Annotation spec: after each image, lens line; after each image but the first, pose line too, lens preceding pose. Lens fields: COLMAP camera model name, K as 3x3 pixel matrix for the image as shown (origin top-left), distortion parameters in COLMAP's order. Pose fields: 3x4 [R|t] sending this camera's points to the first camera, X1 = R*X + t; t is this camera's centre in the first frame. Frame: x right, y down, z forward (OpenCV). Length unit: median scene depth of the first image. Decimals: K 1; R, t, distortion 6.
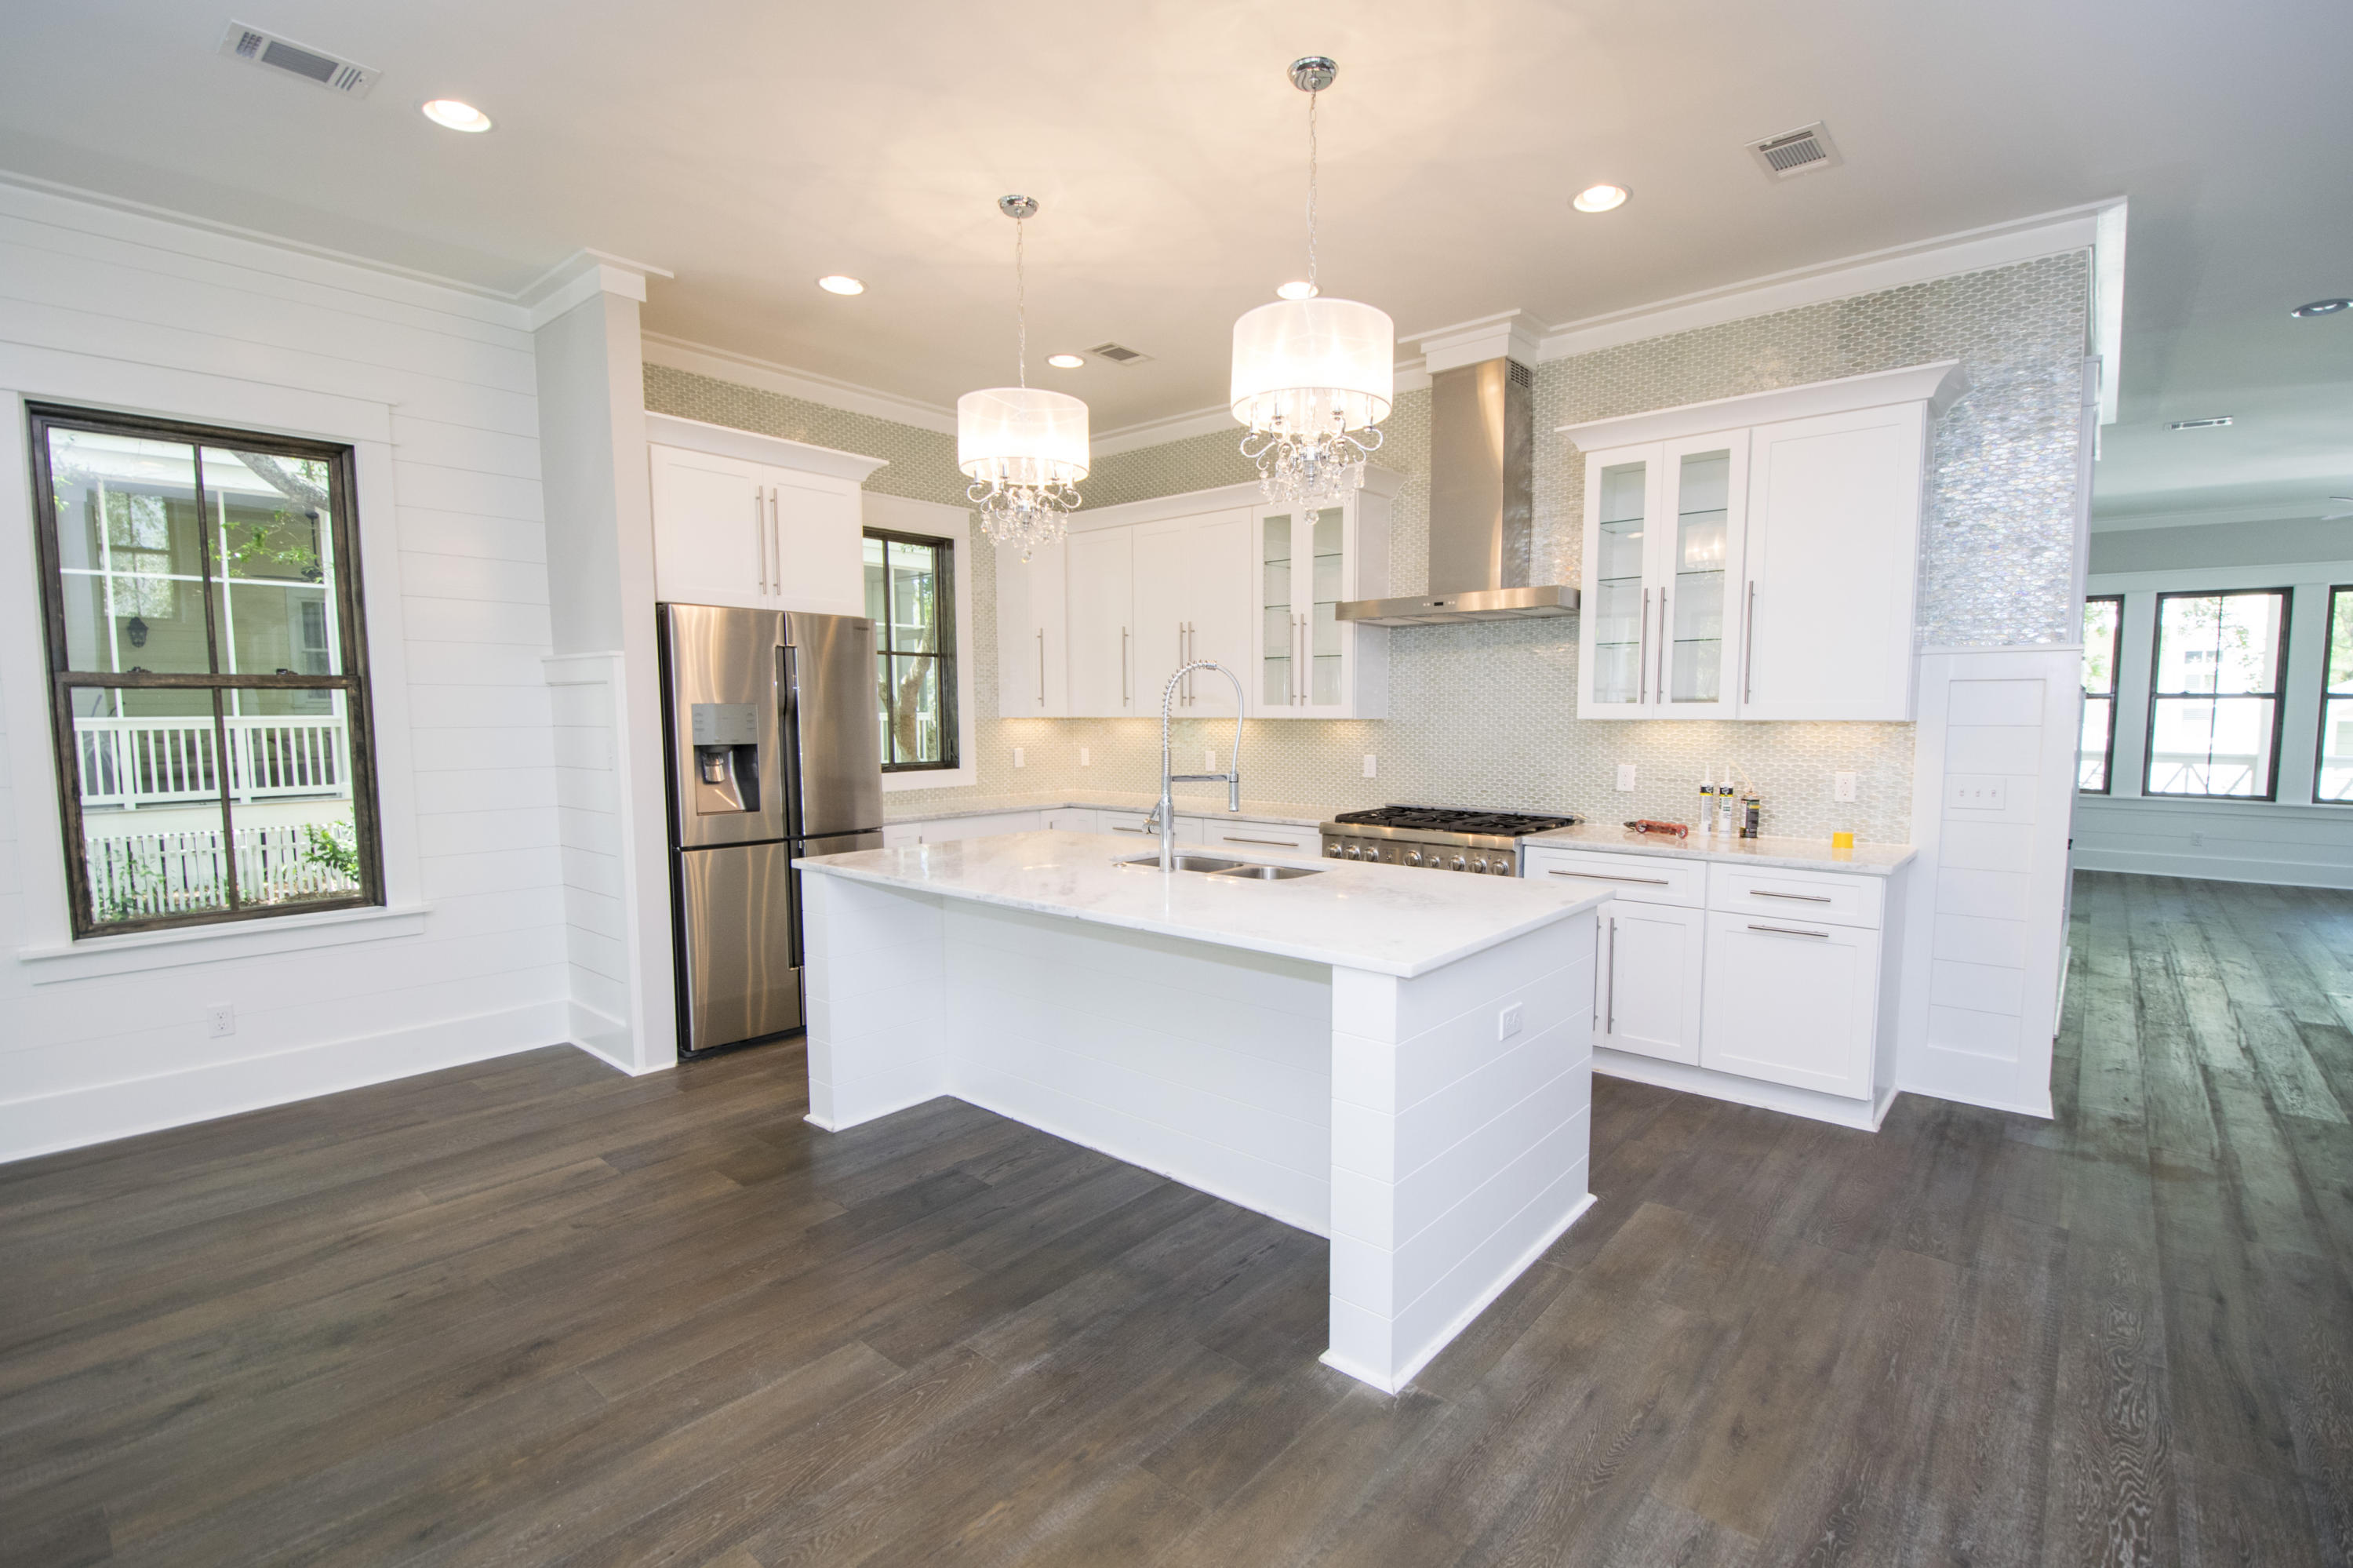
lens RADIAL K [[1059.4, 0, 1207.8], [0, 1059.4, 814.5], [0, 0, 1]] dist [-0.005088, -0.015923]
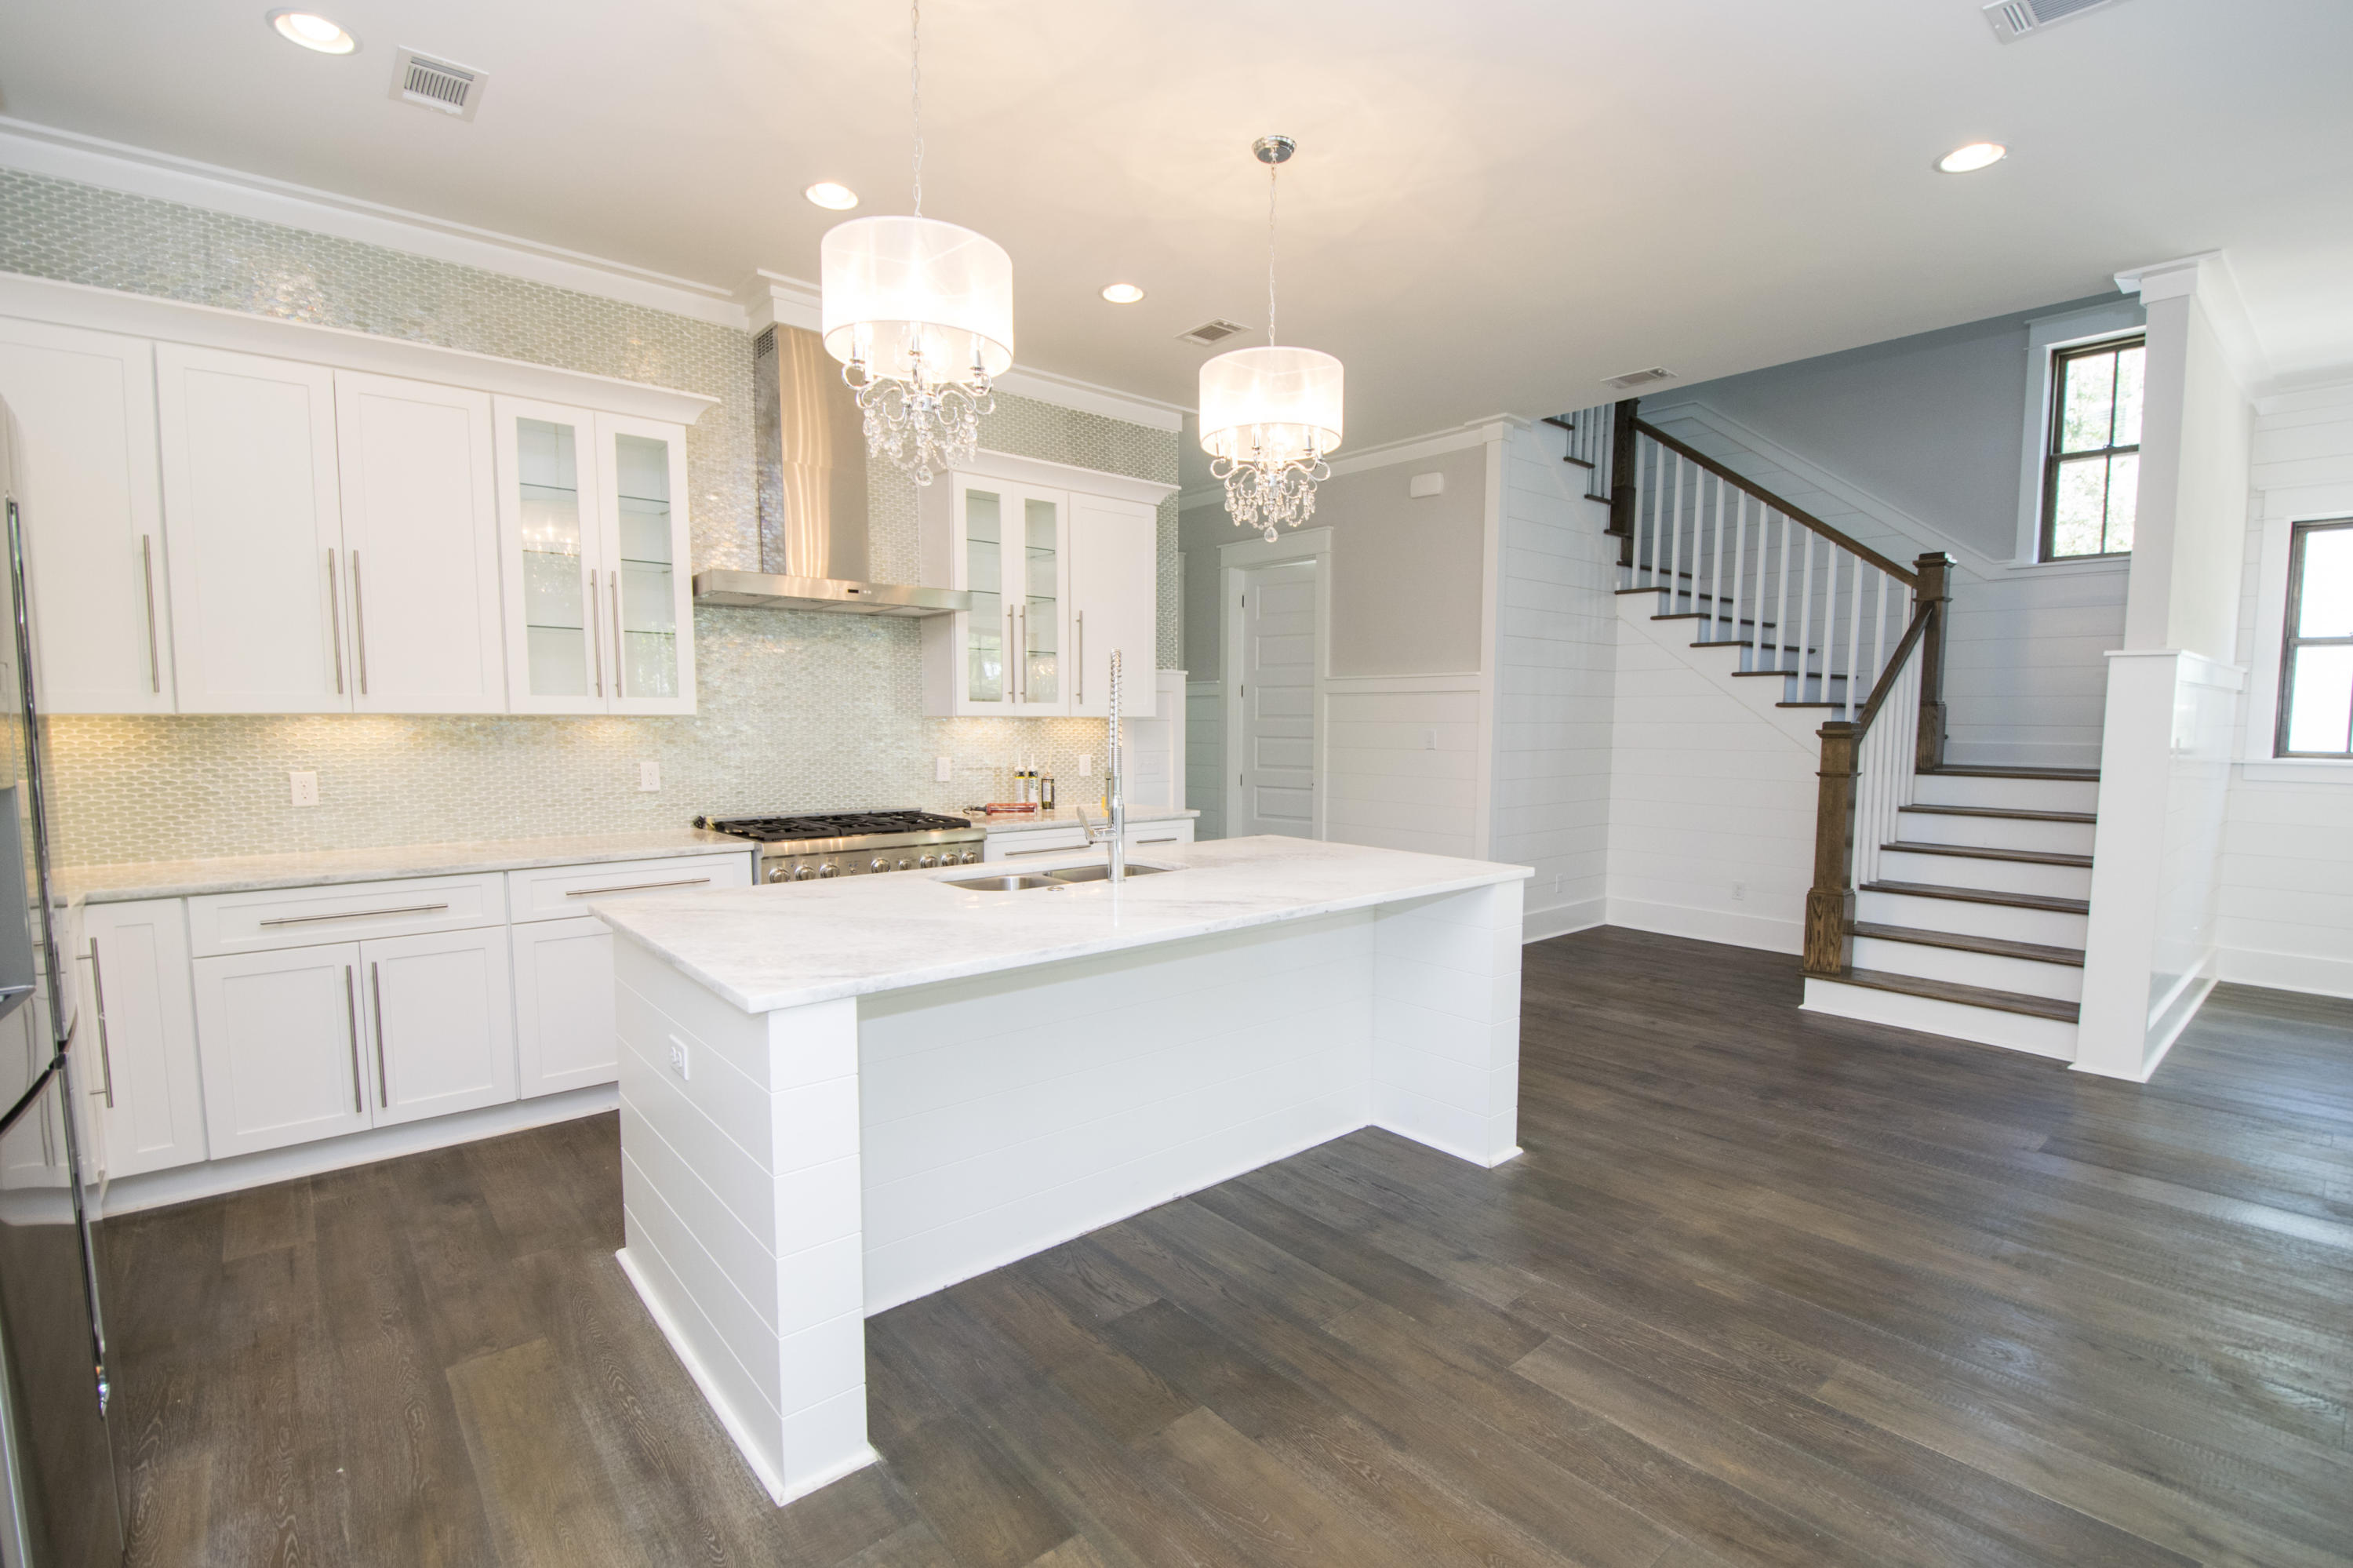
lens RADIAL K [[1057.0, 0, 1183.2], [0, 1057.0, 820.1], [0, 0, 1]] dist [0.013075, -0.025172]
pose [[0.158344, -0.097751, 0.982533, -0.854975], [0.084165, 0.992802, 0.085208, -0.070783], [-0.983790, 0.069202, 0.165432, 0.734874]]
